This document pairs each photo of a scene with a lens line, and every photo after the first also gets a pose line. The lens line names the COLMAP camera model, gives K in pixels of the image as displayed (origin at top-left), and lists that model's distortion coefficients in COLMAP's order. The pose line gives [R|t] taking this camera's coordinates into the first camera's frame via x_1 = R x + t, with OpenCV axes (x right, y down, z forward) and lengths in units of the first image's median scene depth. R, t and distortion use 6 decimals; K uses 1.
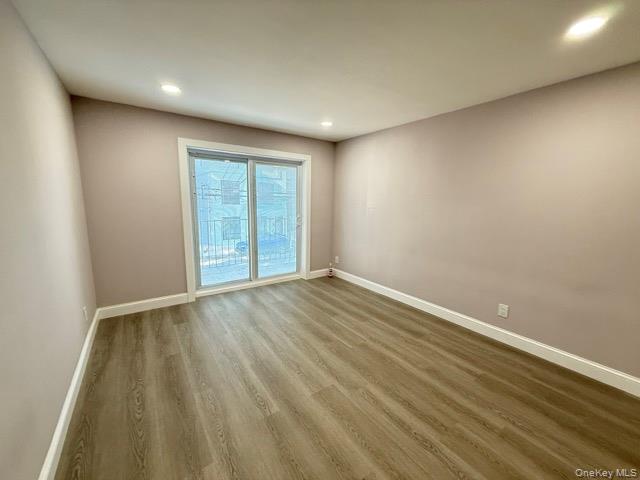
lens RADIAL K [[256.9, 0, 318.7], [0, 256.9, 239.8], [0, 0, 1]] dist [-0.002306, 0.000901]
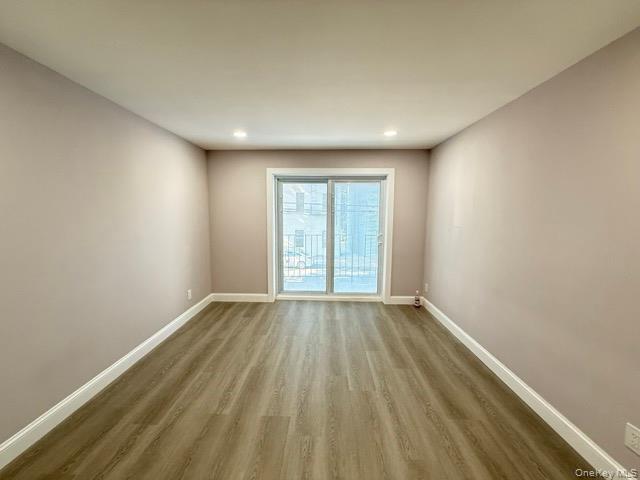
lens RADIAL K [[256.9, 0, 317.8], [0, 256.9, 238.8], [0, 0, 1]] dist [-0.002306, 0.000901]
pose [[0.798358, 0.050234, -0.600085, 0.385346], [-0.085080, 0.995928, -0.029821, -0.035393], [0.596143, 0.074863, 0.799380, 0.156475]]
